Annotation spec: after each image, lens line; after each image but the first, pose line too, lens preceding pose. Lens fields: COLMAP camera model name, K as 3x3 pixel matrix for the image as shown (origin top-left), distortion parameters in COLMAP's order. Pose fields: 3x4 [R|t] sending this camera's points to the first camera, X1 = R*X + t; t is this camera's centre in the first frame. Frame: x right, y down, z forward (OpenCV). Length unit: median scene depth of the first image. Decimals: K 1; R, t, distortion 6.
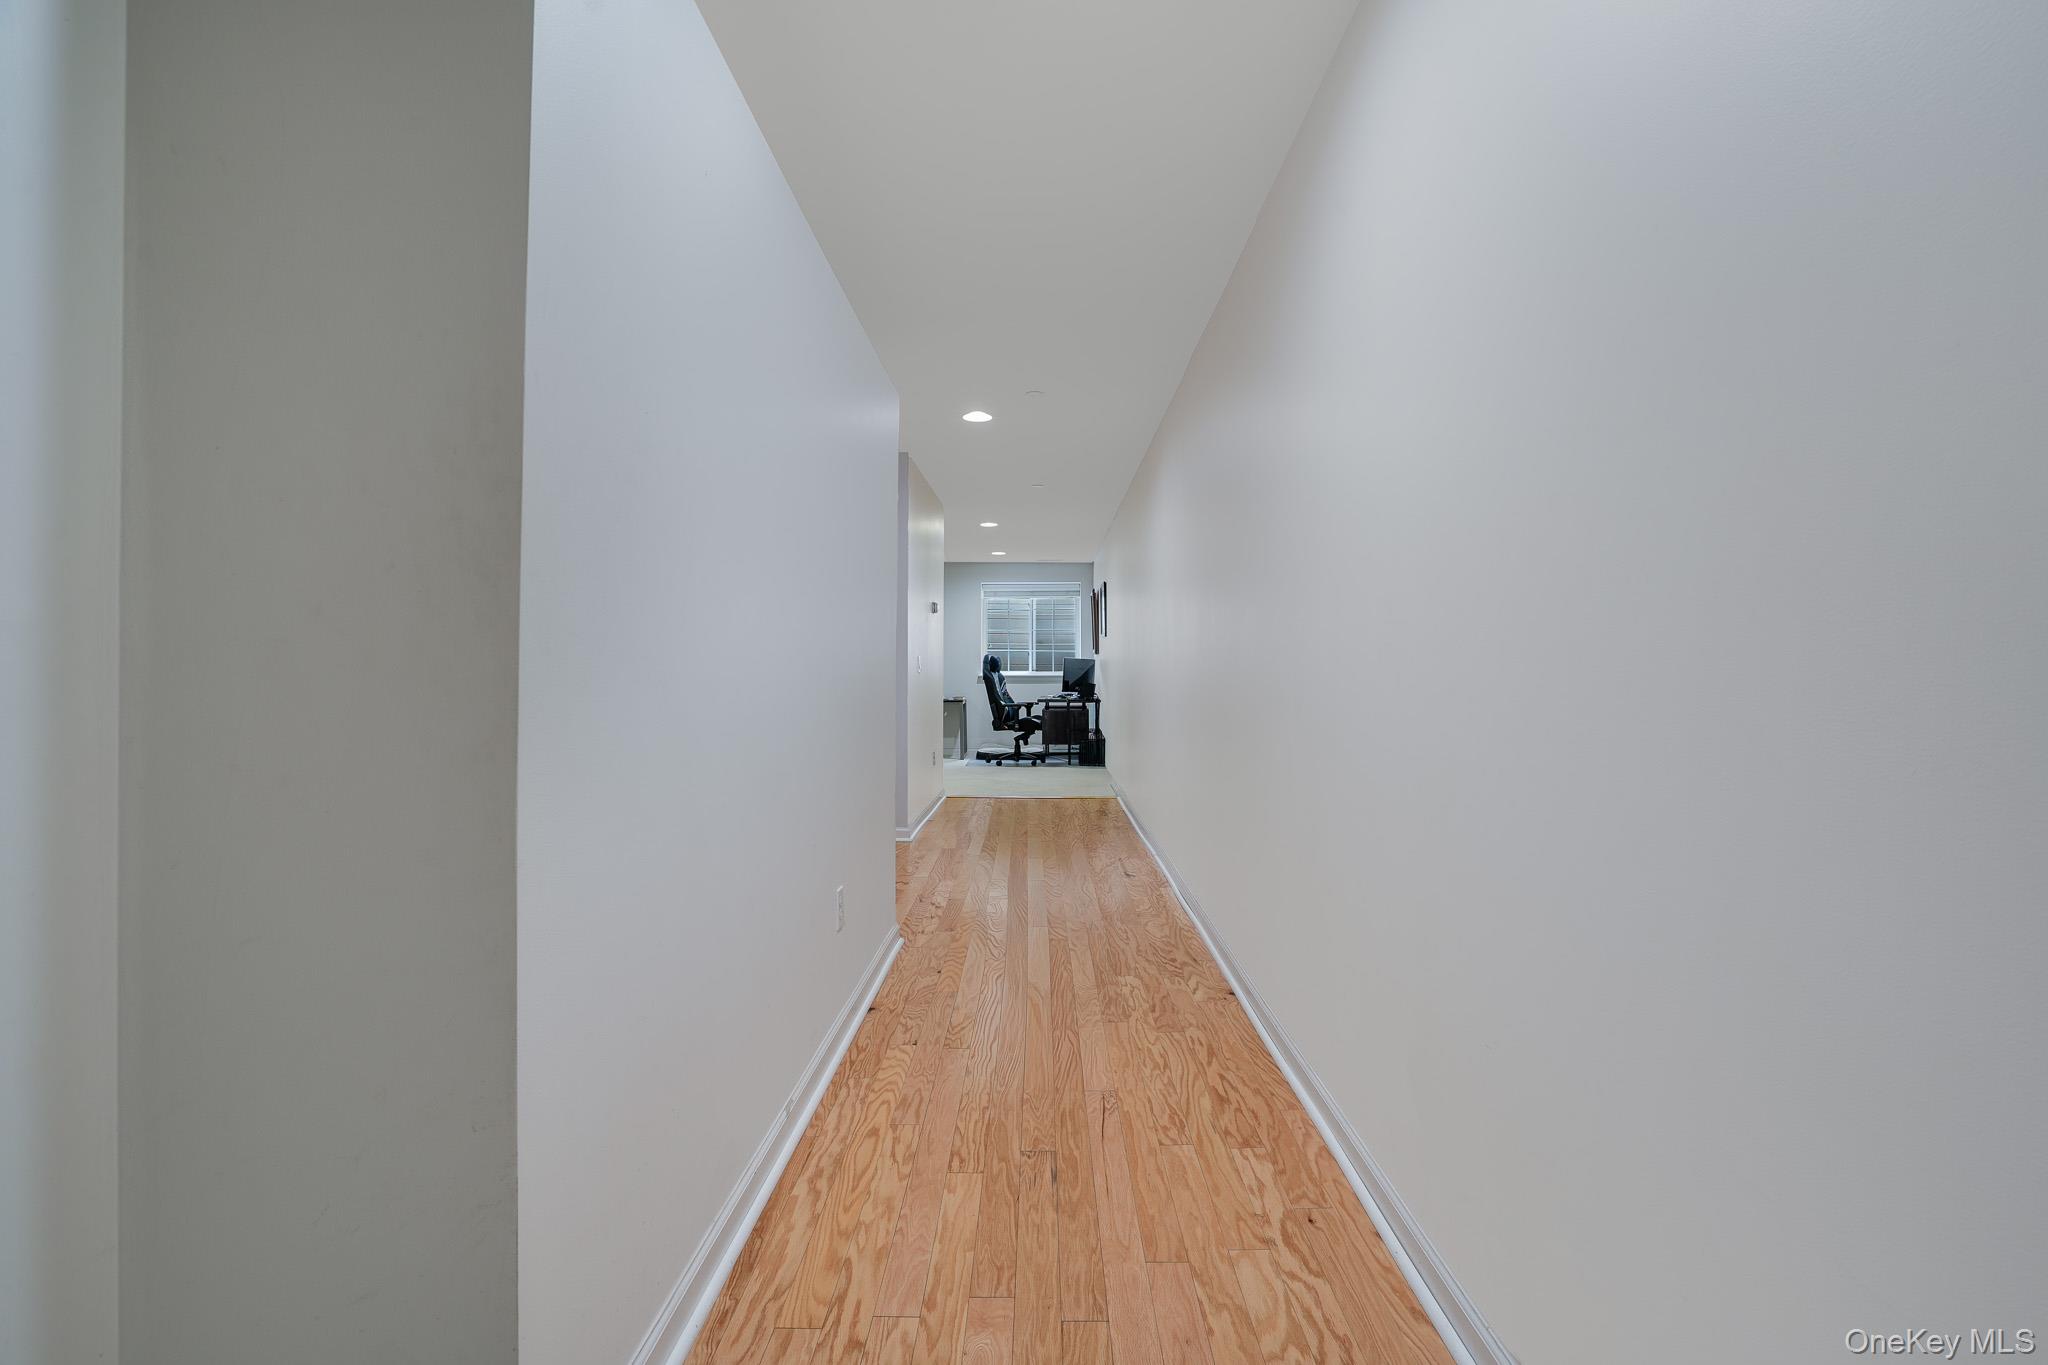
lens RADIAL K [[1011.0, 0, 1021.4], [0, 1011.0, 668.3], [0, 0, 1]] dist [-0.045748, 0.023550]
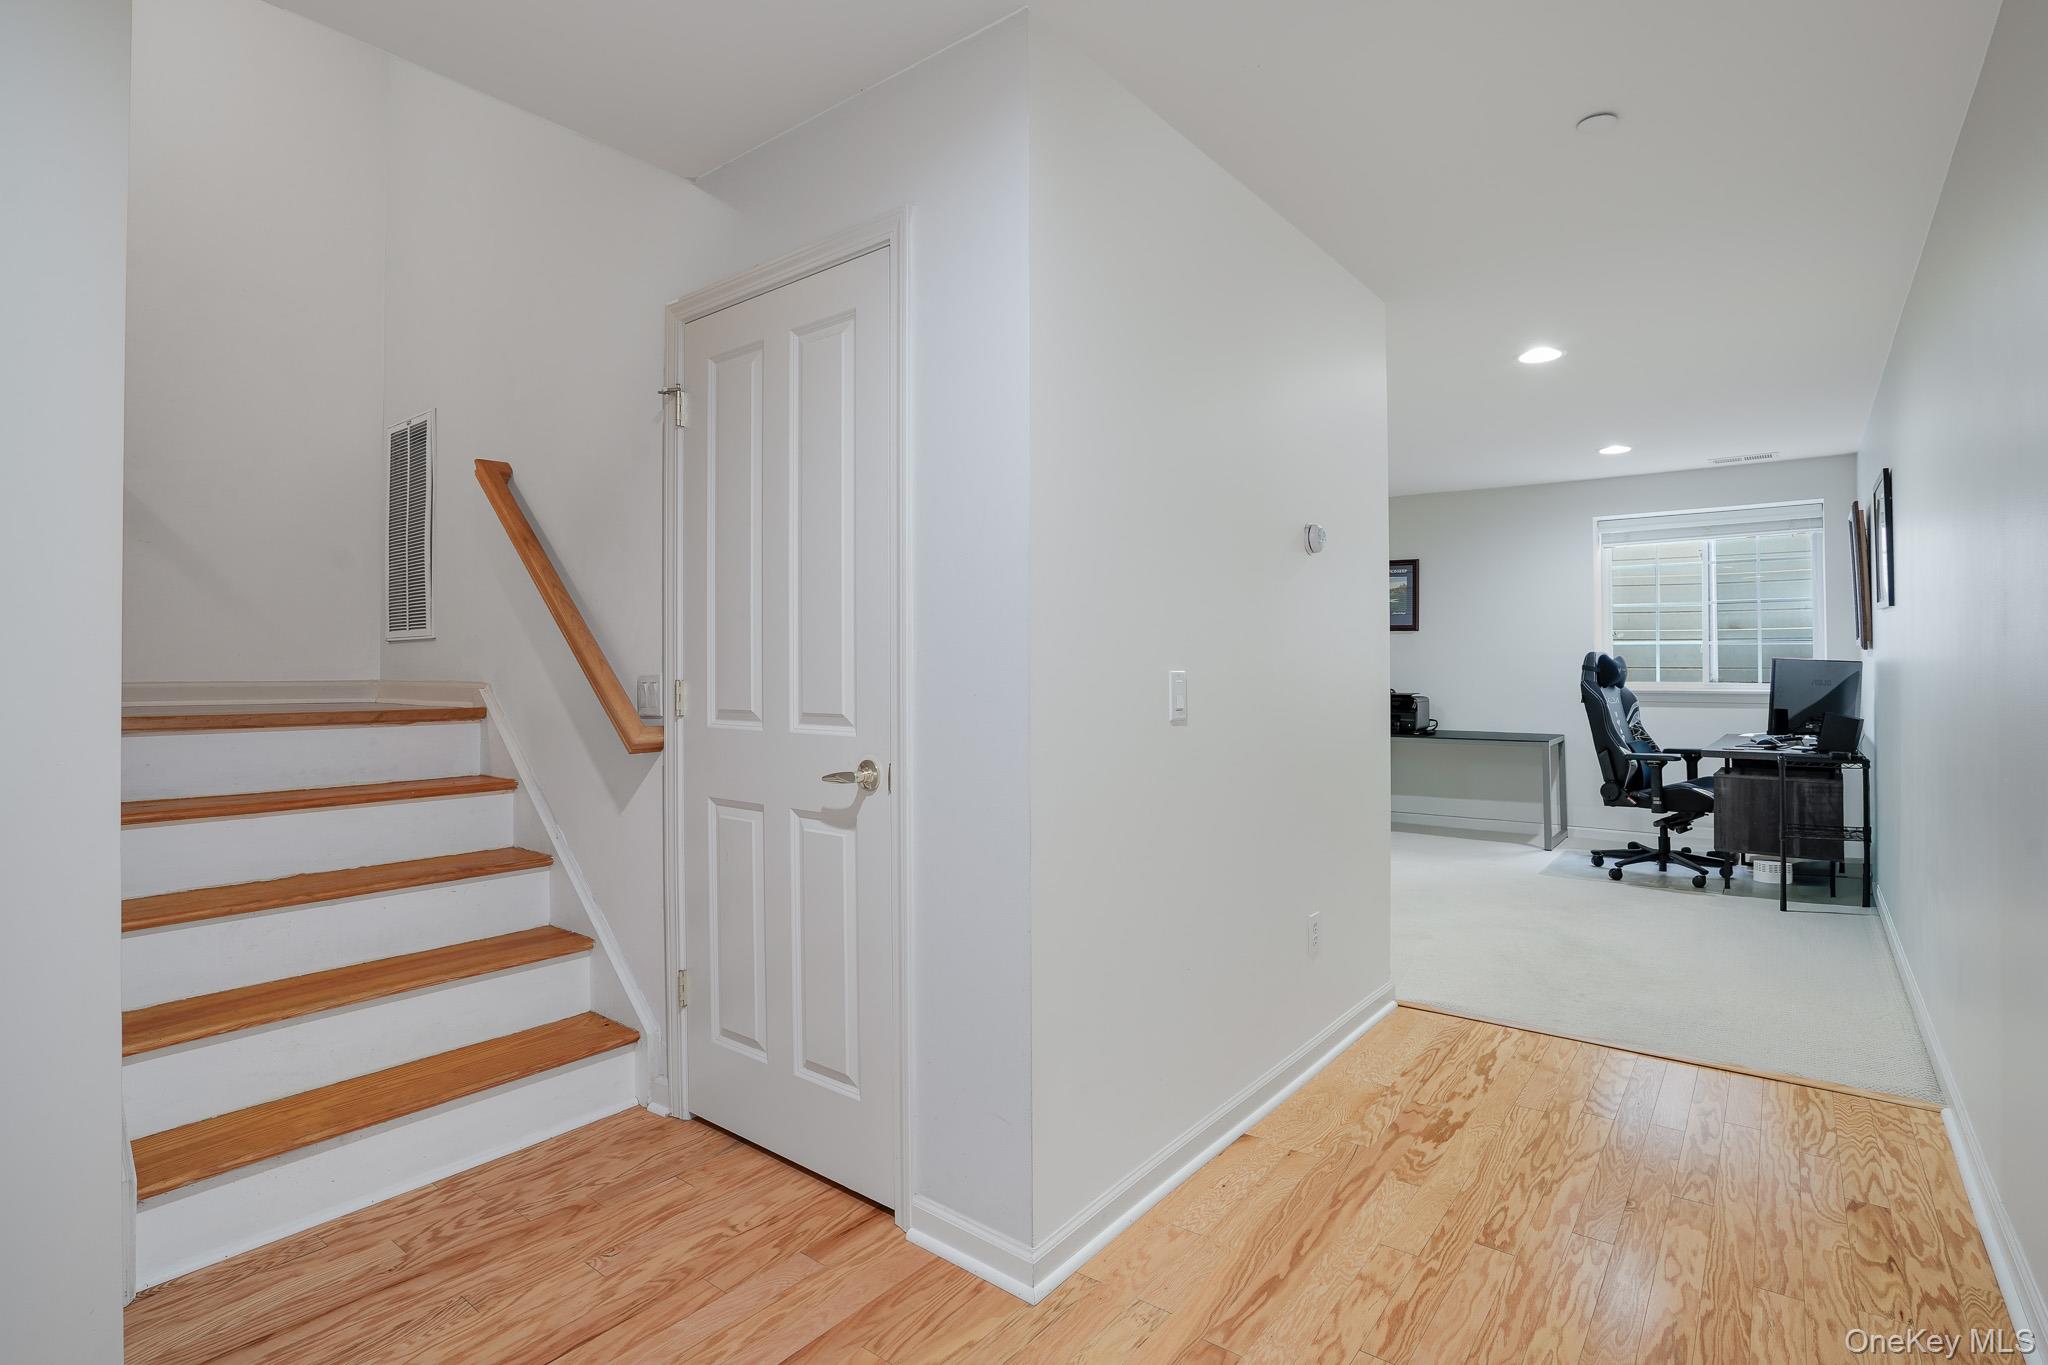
lens RADIAL K [[1011.0, 0, 1021.4], [0, 1011.0, 668.3], [0, 0, 1]] dist [-0.045748, 0.023550]
pose [[0.802186, -0.008747, -0.597010, 0.035868], [0.009143, 0.999955, -0.002366, -0.007860], [0.597004, -0.003561, 0.802230, 0.426115]]
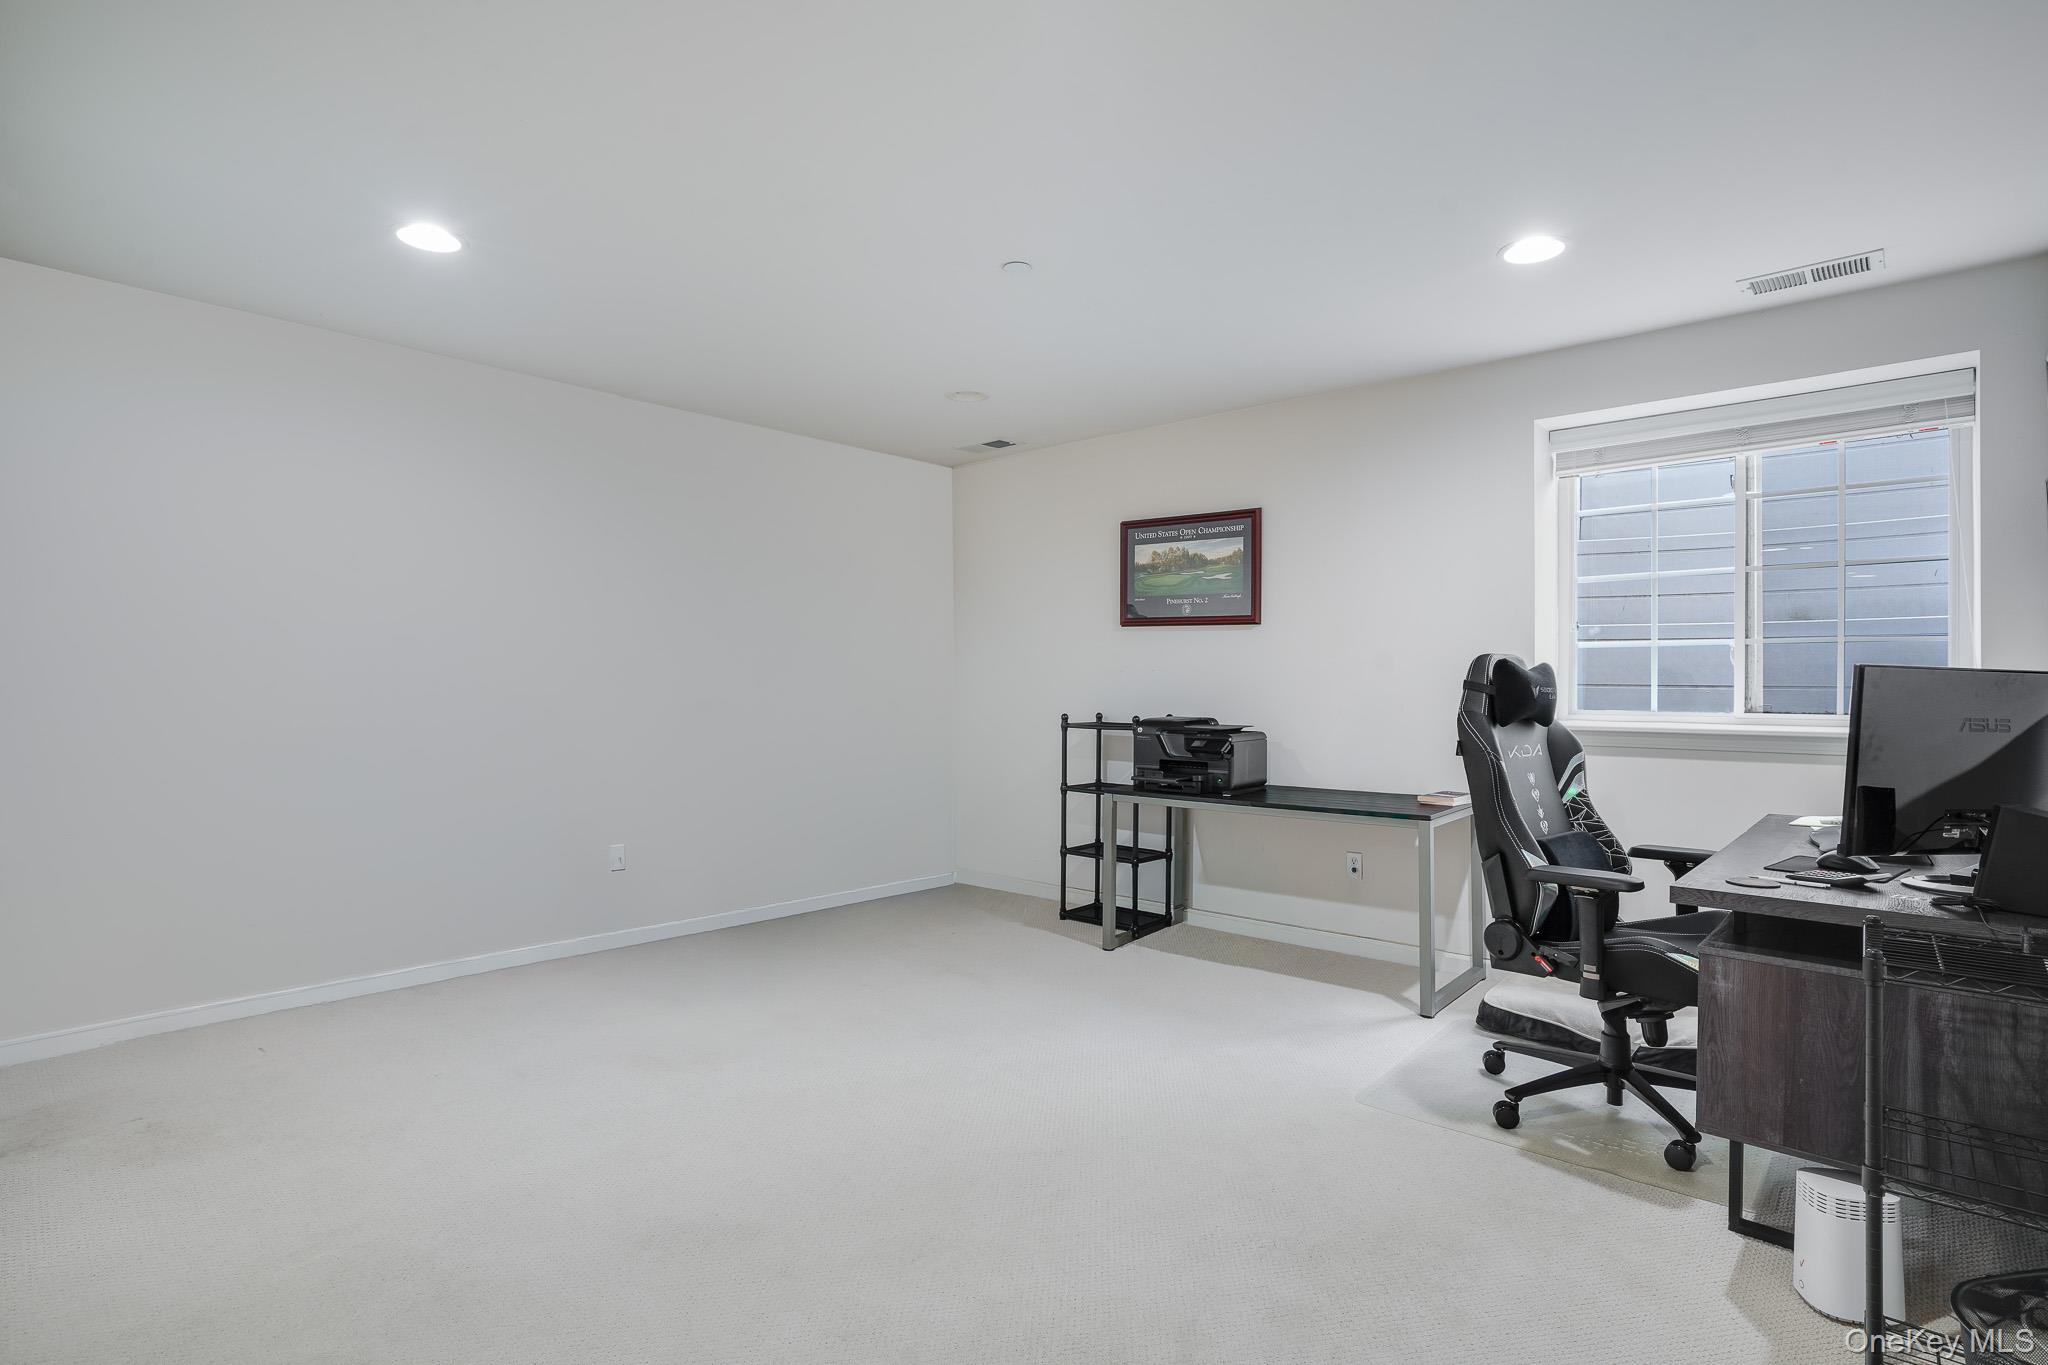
lens RADIAL K [[1002.2, 0, 1019.6], [0, 1002.2, 696.4], [0, 0, 1]] dist [-0.038724, 0.020514]
pose [[0.757946, 0.003134, -0.652310, 0.041726], [0.004249, 0.999944, 0.009742, -0.006809], [0.652304, -0.010155, 0.757889, 0.734690]]
